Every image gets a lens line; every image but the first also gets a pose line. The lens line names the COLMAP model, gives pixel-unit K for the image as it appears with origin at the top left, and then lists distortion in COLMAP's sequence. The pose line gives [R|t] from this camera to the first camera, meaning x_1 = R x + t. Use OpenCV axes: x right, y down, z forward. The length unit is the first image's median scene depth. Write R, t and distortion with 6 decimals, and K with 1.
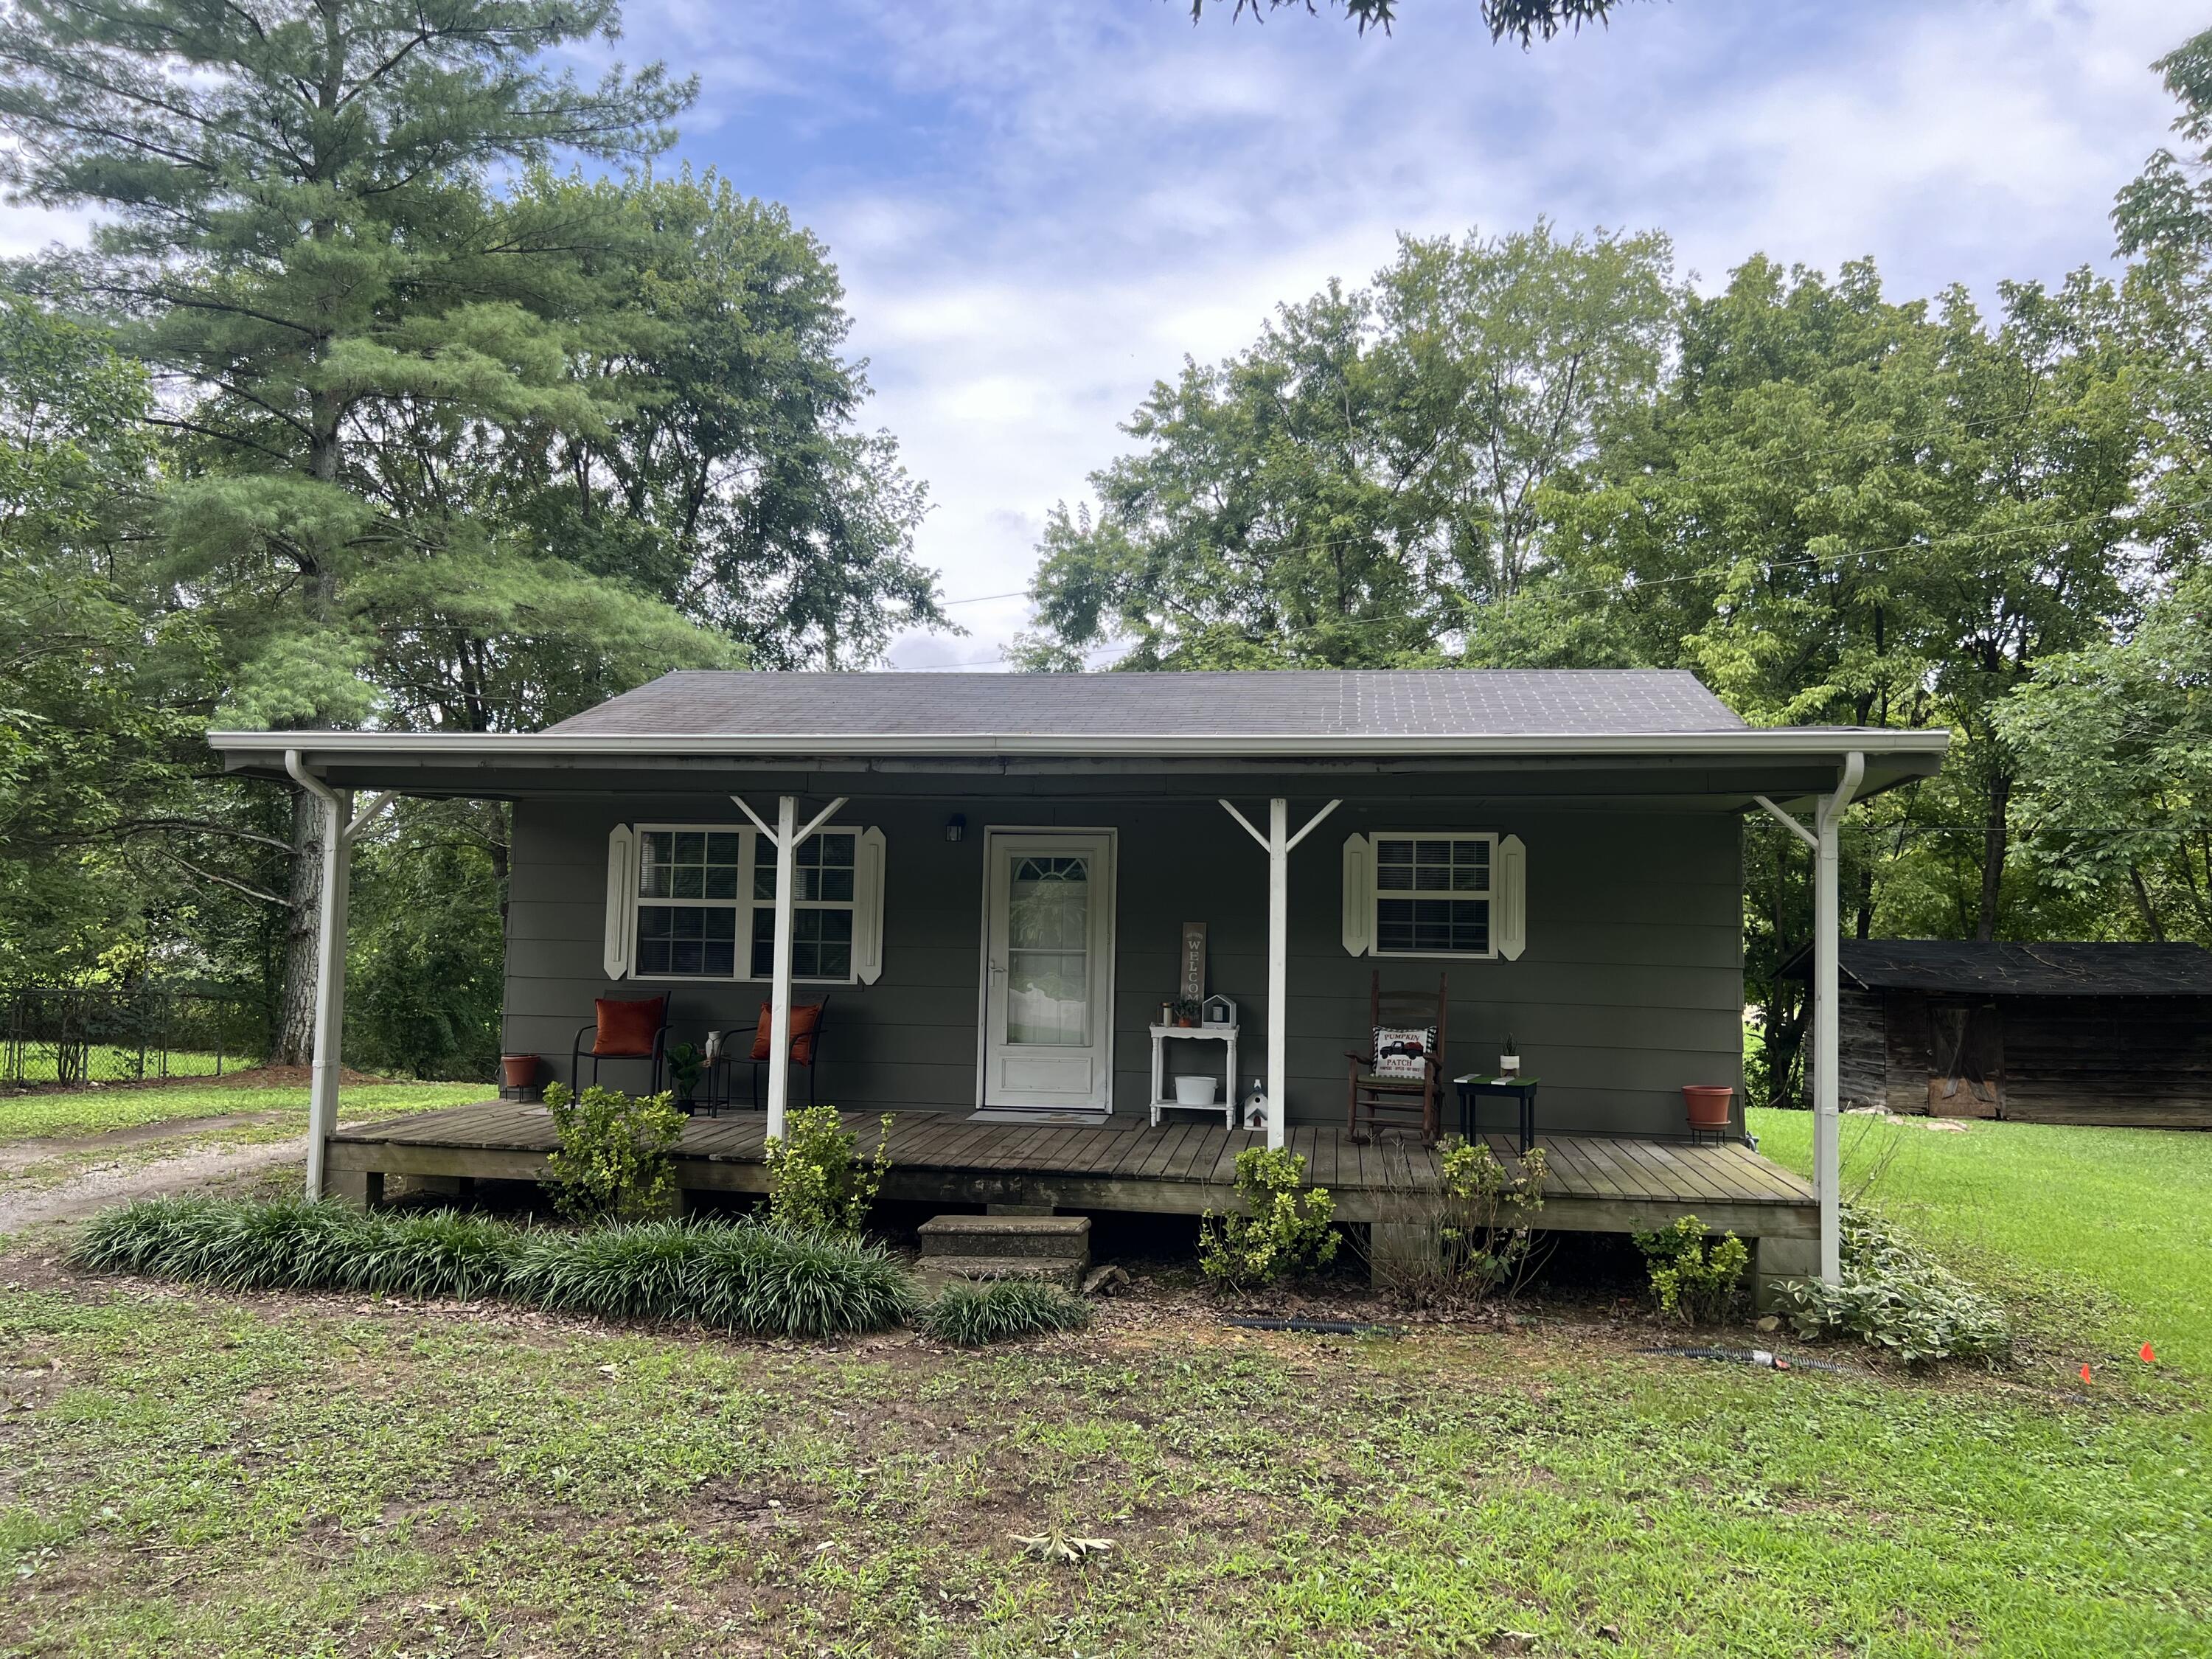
lens RADIAL K [[1673.5, 0, 1102.0], [0, 1673.5, 861.6], [0, 0, 1]] dist [0.069915, -0.073183]
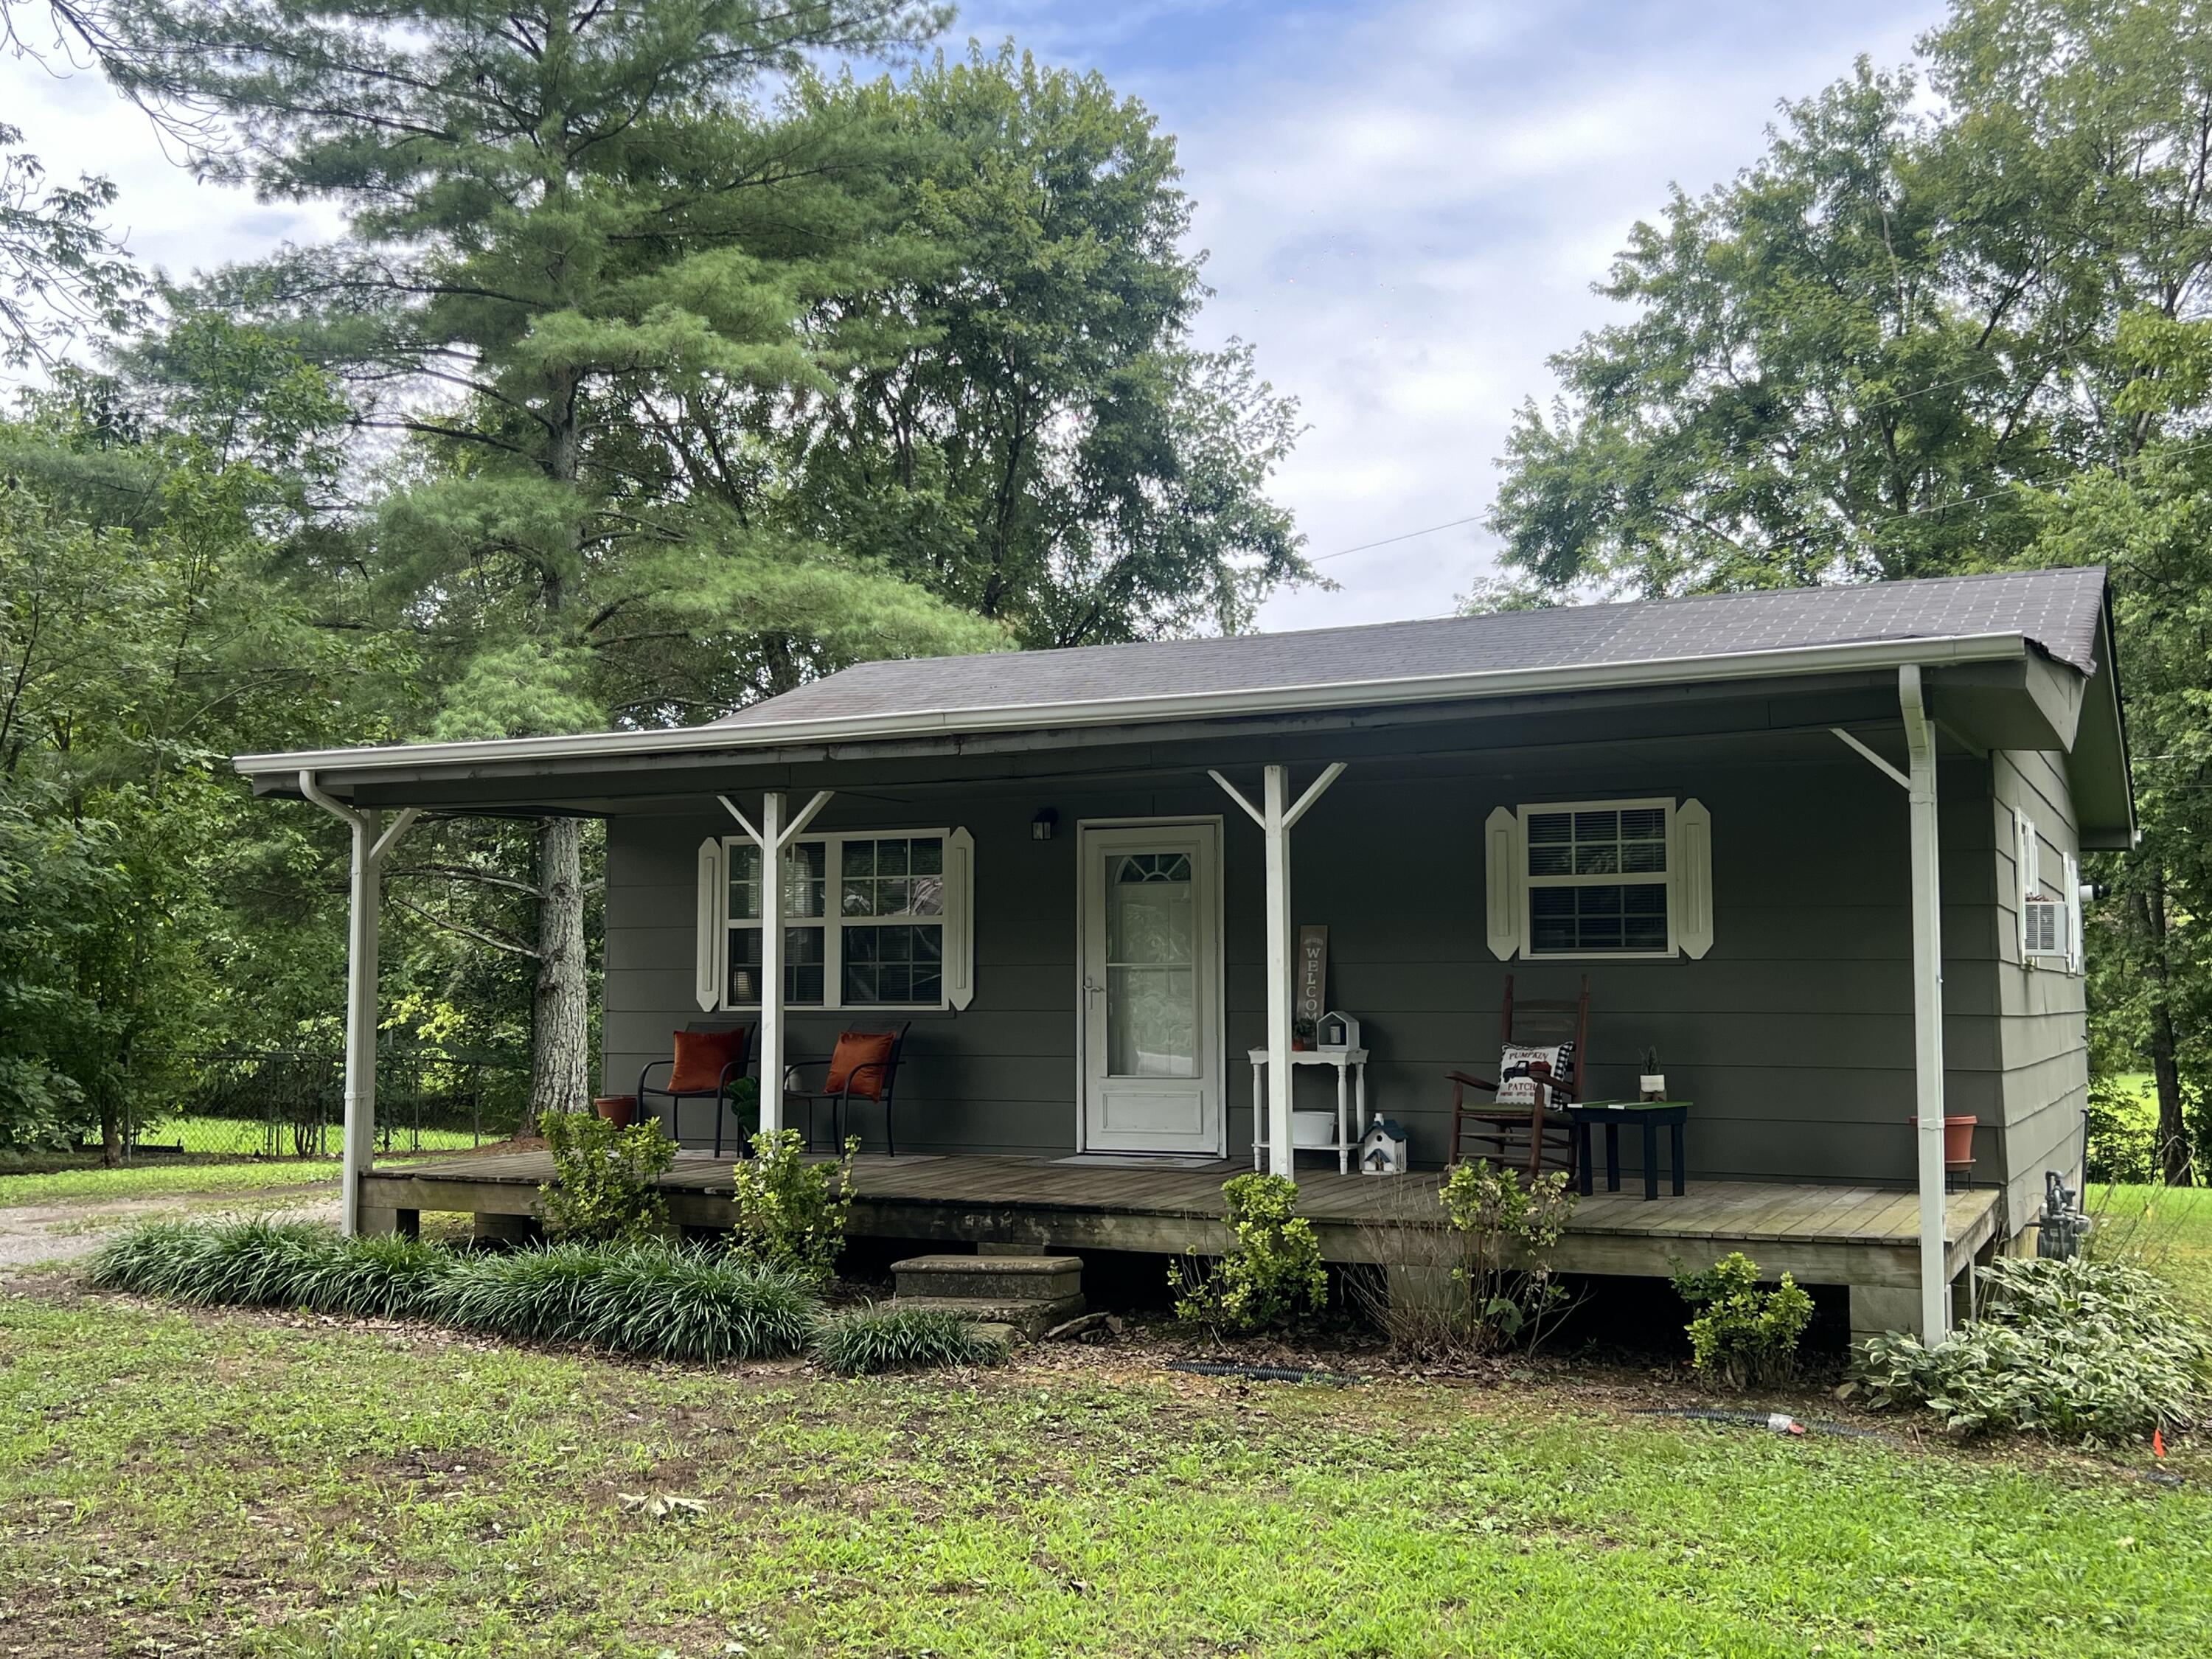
lens RADIAL K [[2230.2, 0, 1014.5], [0, 2230.2, 858.7], [0, 0, 1]] dist [0.171504, -0.438231]
pose [[0.953021, -0.040544, -0.300178, 0.141310], [0.035087, 0.999107, -0.023550, 0.014071], [0.300864, 0.011911, 0.953593, -0.053946]]
